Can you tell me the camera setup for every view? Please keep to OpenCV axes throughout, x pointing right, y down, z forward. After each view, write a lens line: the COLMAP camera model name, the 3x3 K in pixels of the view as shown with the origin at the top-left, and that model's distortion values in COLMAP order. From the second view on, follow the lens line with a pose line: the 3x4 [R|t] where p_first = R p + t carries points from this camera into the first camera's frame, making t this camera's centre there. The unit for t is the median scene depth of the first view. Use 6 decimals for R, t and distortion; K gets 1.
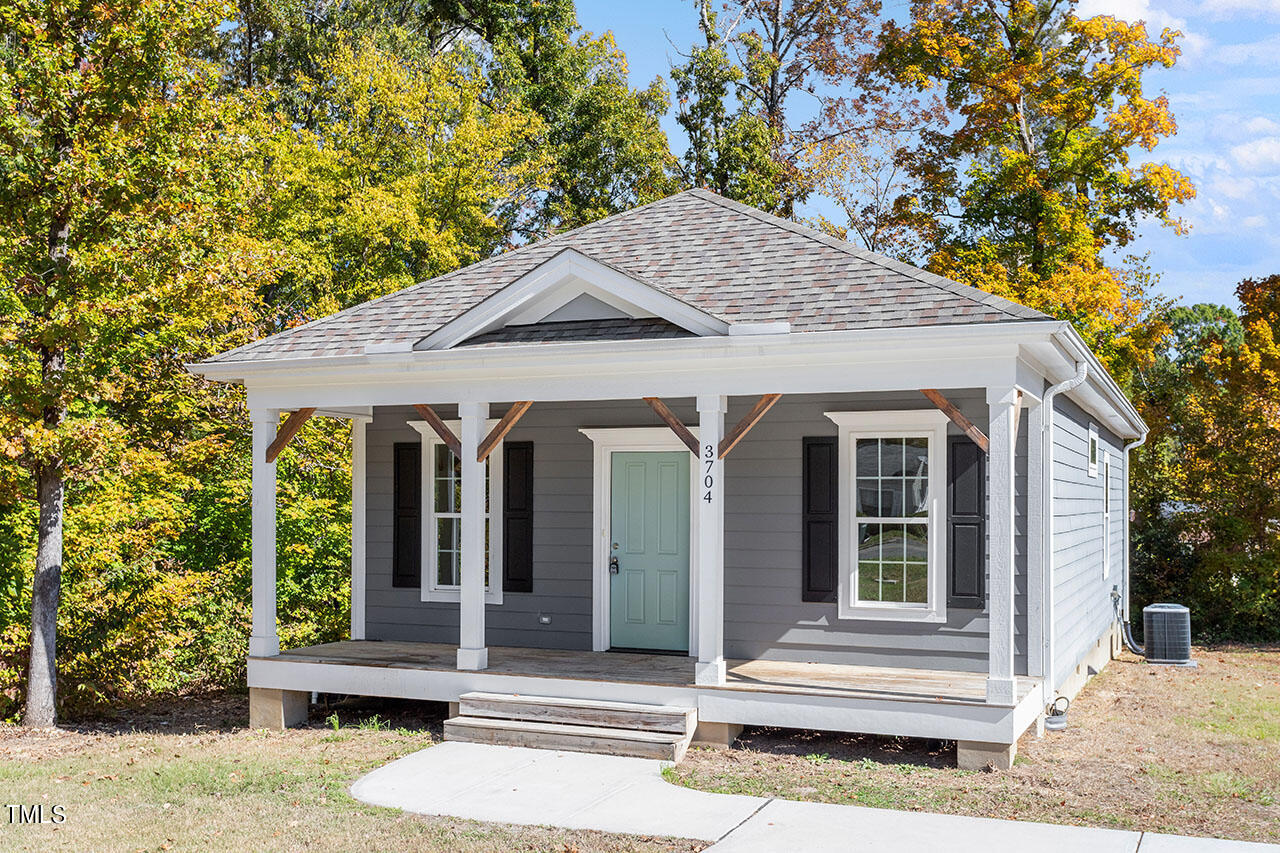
lens RADIAL K [[1325.1, 0, 622.6], [0, 1325.1, 453.3], [0, 0, 1]] dist [0.011171, 0.000000]
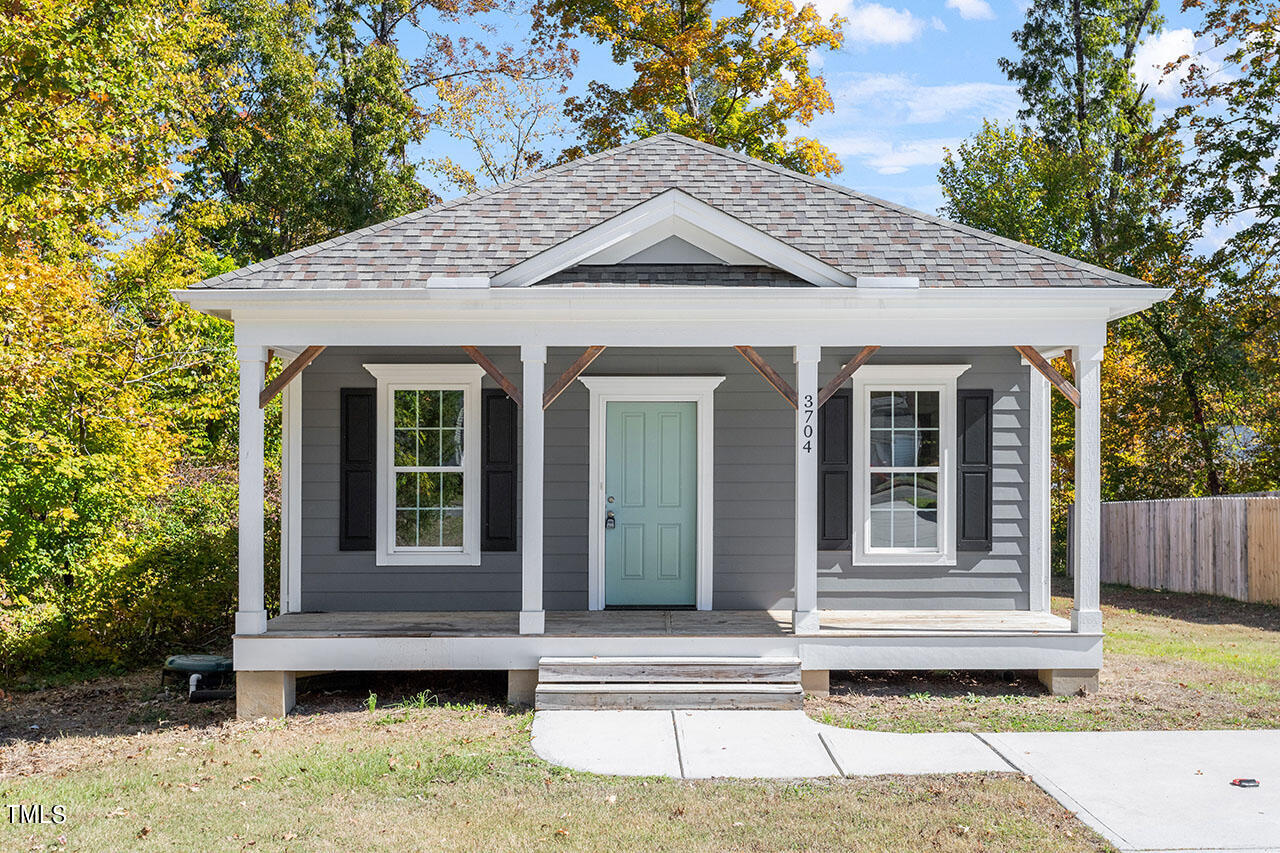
lens RADIAL K [[1391.6, 0, 643.8], [0, 1391.6, 427.2], [0, 0, 1]] dist [0.012469, 0.000000]
pose [[0.911489, 0.004712, 0.411298, -0.429662], [-0.010147, 0.999888, 0.011032, 0.006745], [-0.411199, -0.014229, 0.911434, 0.079760]]
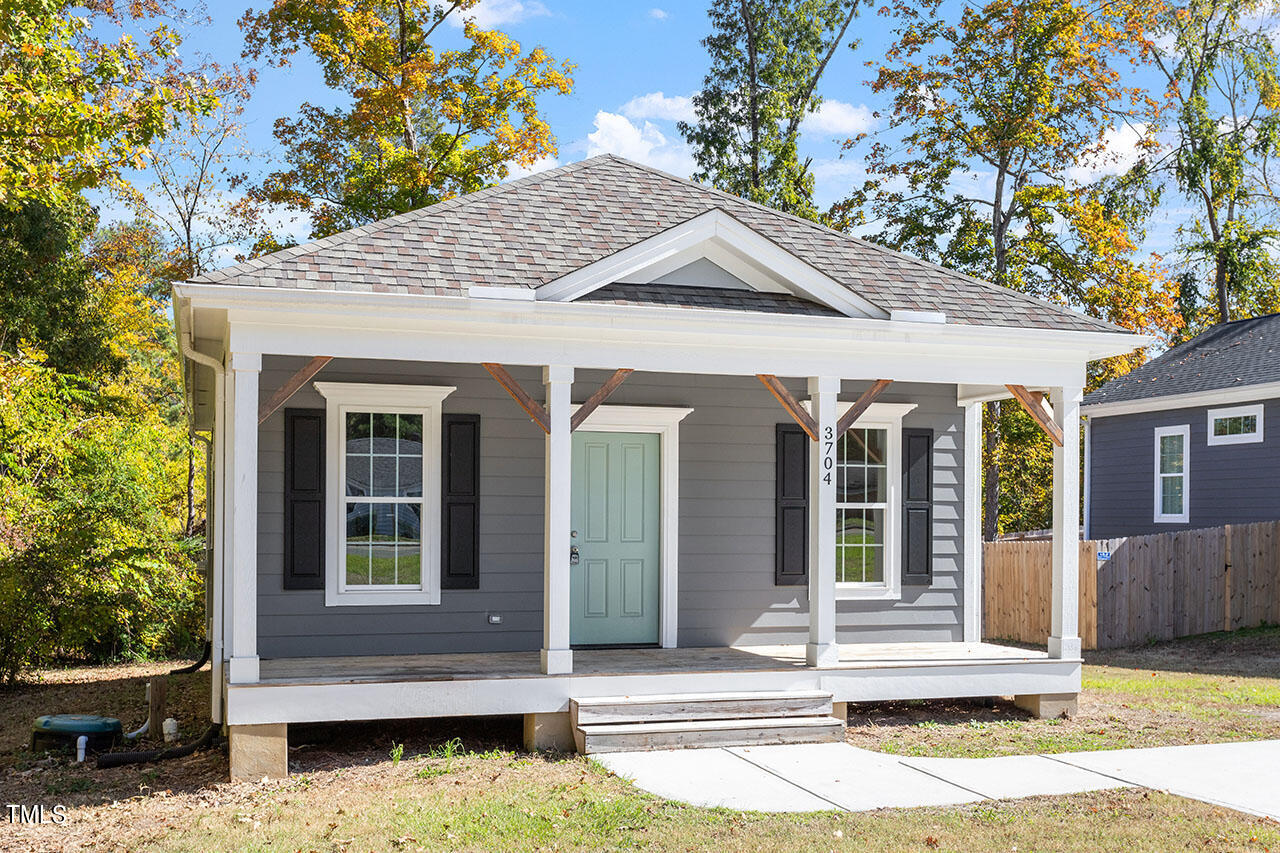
lens RADIAL K [[1391.6, 0, 626.0], [0, 1391.6, 490.4], [0, 0, 1]] dist [0.012469, 0.000000]
pose [[0.743985, 0.013792, 0.668054, -0.668506], [-0.028008, 0.999552, 0.010555, 0.031153], [-0.667609, -0.026564, 0.744038, 0.285834]]
